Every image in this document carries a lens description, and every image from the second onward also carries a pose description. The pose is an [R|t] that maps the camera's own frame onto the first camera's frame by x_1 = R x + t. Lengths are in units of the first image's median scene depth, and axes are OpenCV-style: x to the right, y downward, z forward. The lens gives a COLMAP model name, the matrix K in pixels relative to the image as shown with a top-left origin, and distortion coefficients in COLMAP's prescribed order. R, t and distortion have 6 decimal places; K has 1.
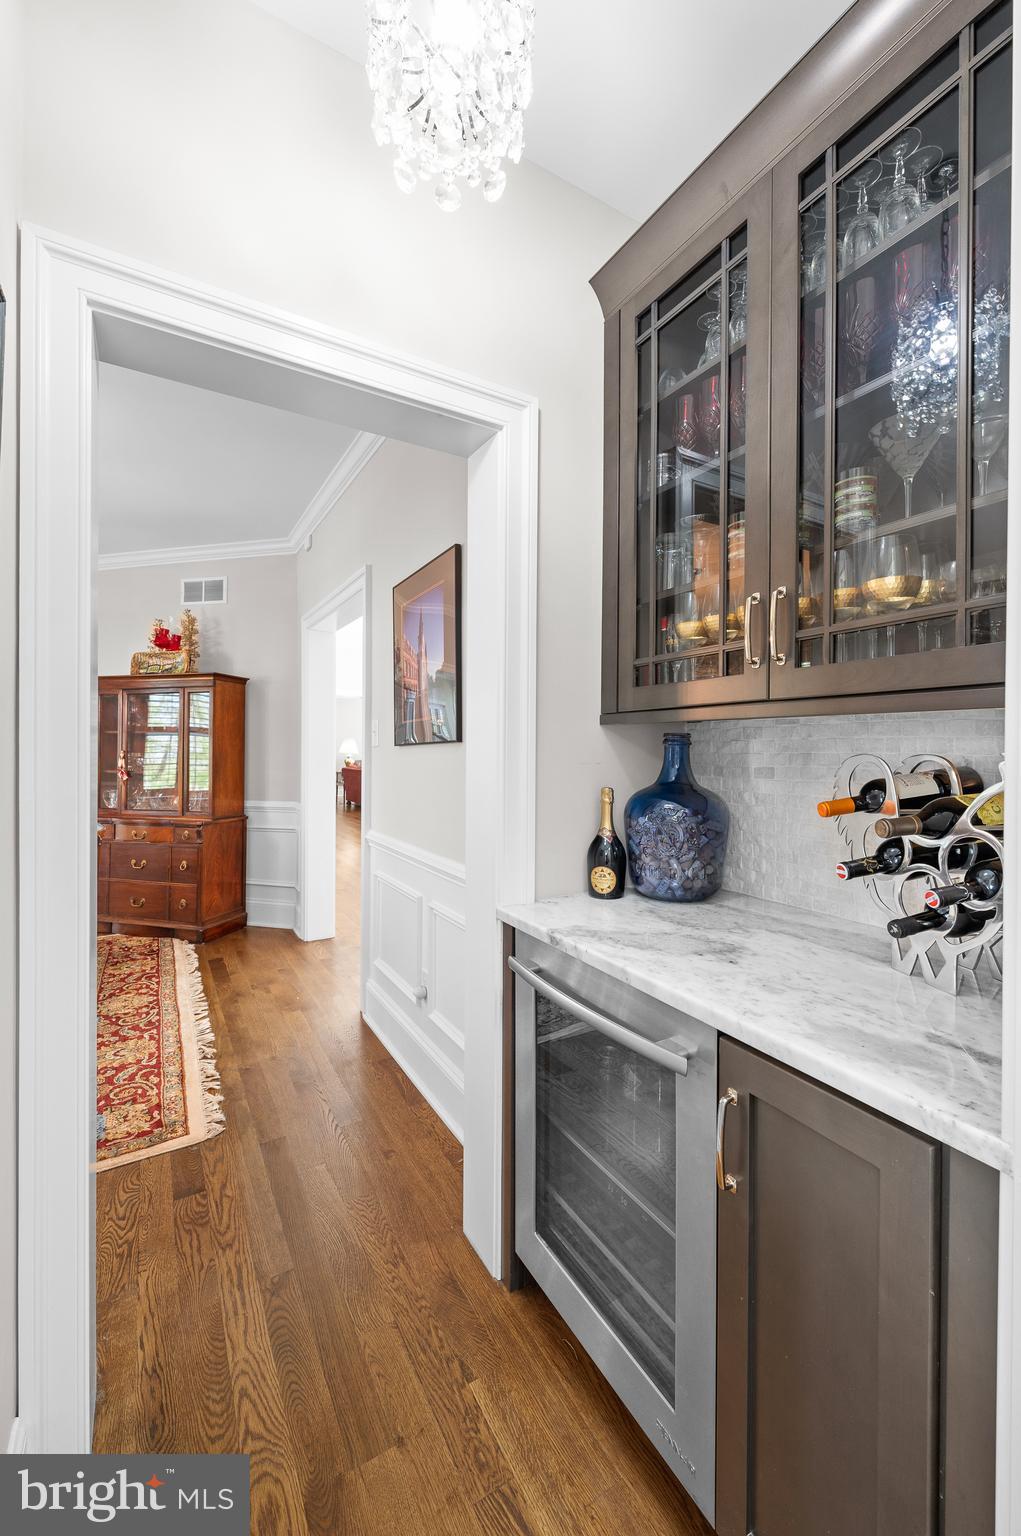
lens RADIAL K [[617.9, 0, 508.7], [0, 617.9, 752.9], [0, 0, 1]] dist [-0.001929, 0.000160]
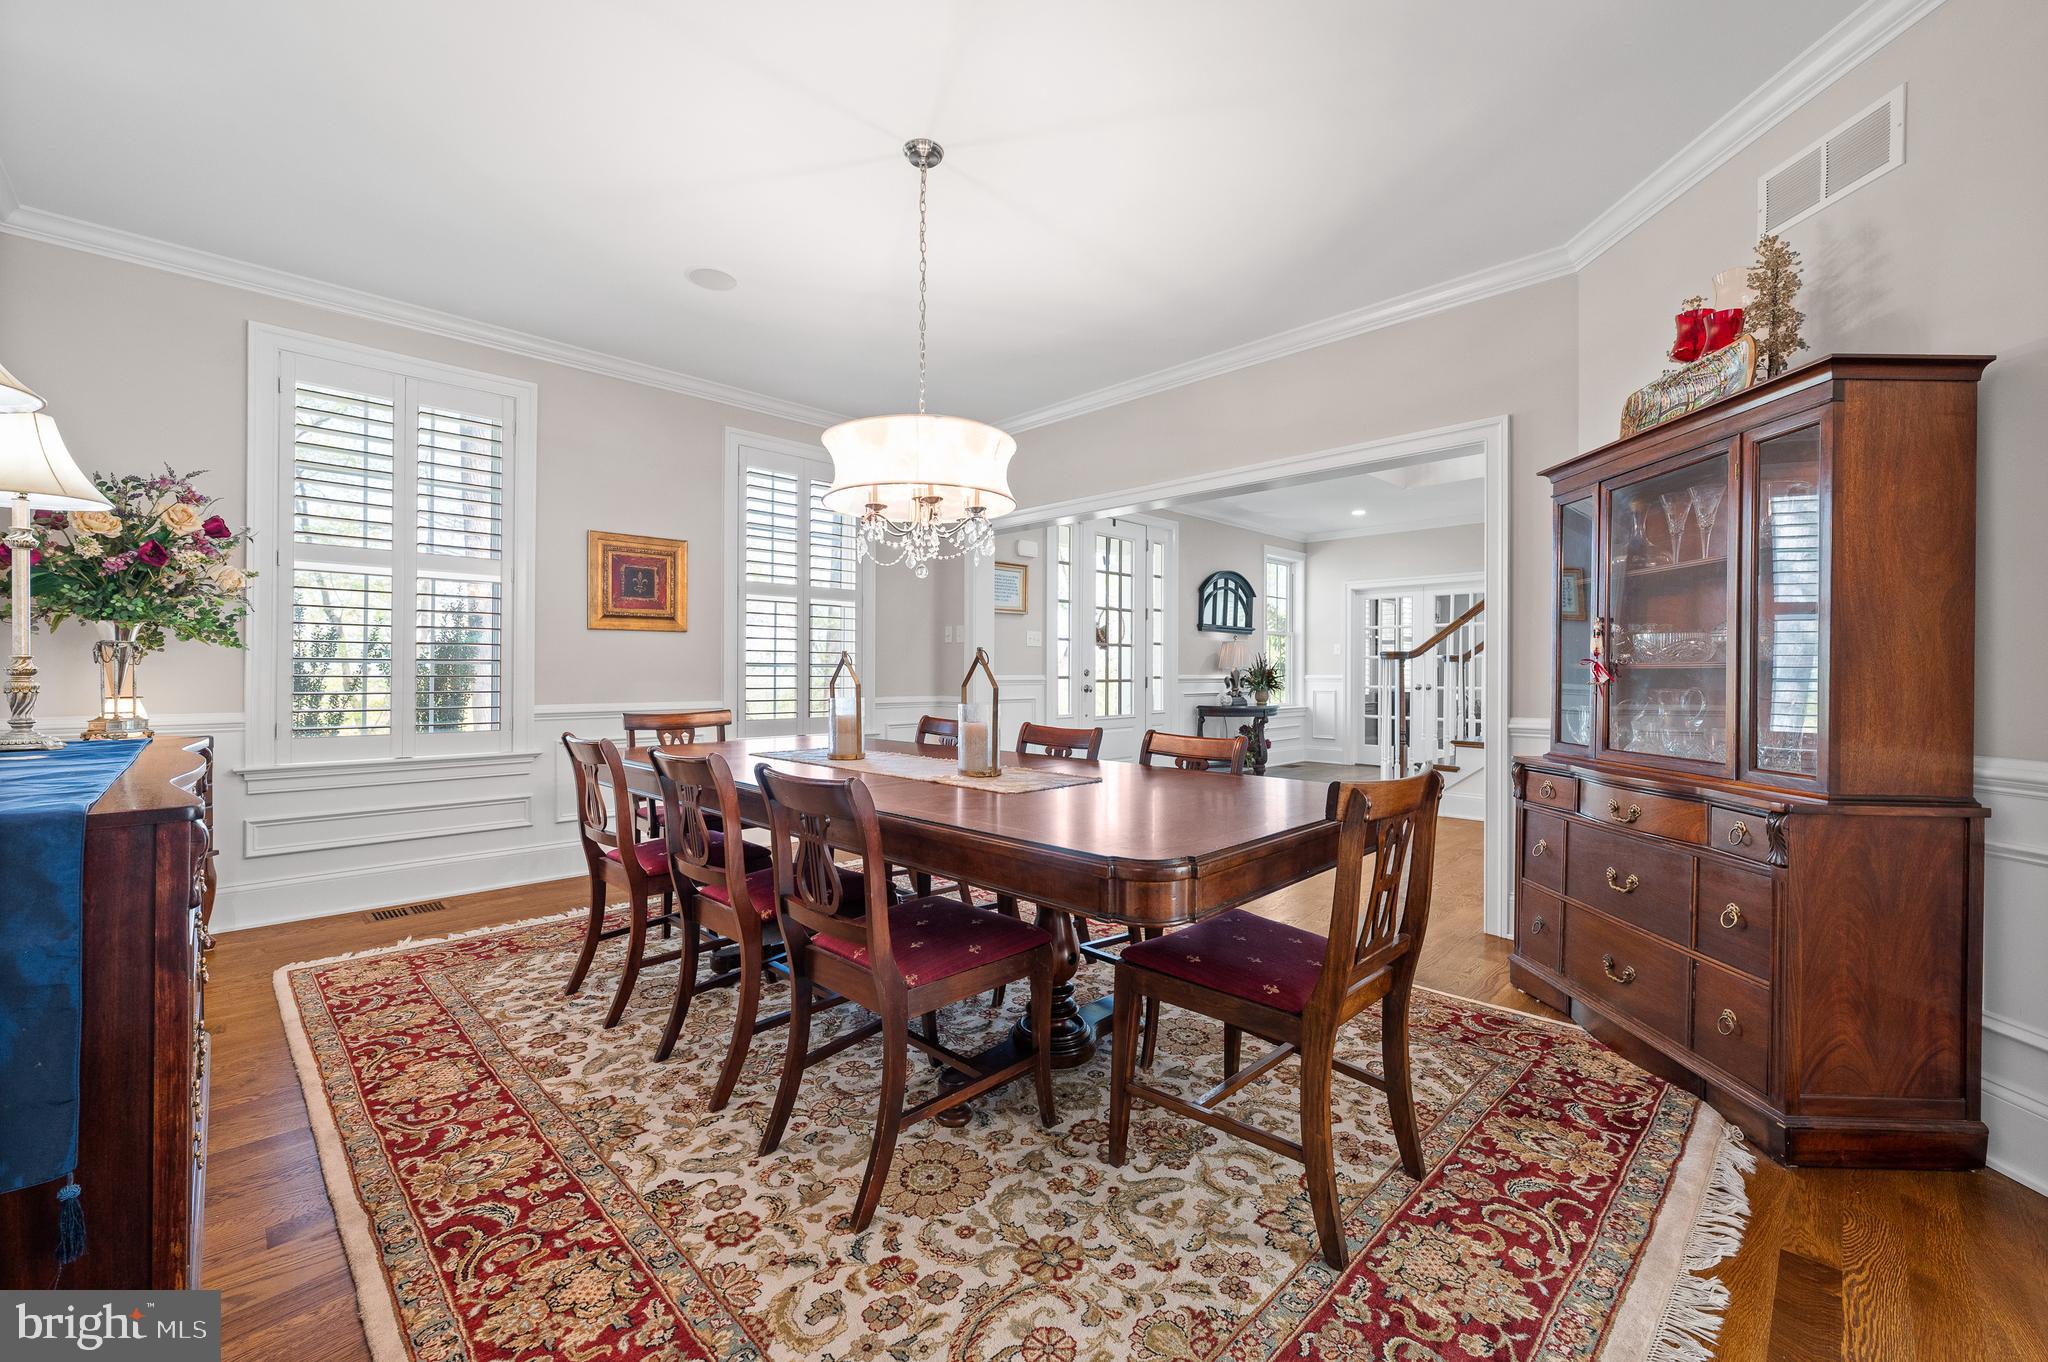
lens RADIAL K [[823.8, 0, 1022.2], [0, 823.8, 668.2], [0, 0, 1]] dist [-0.001929, 0.000160]
pose [[0.250958, -0.005949, -0.967980, -0.158155], [-0.007409, 0.999940, -0.008066, 0.042598], [0.967970, 0.009196, 0.250899, 0.460932]]
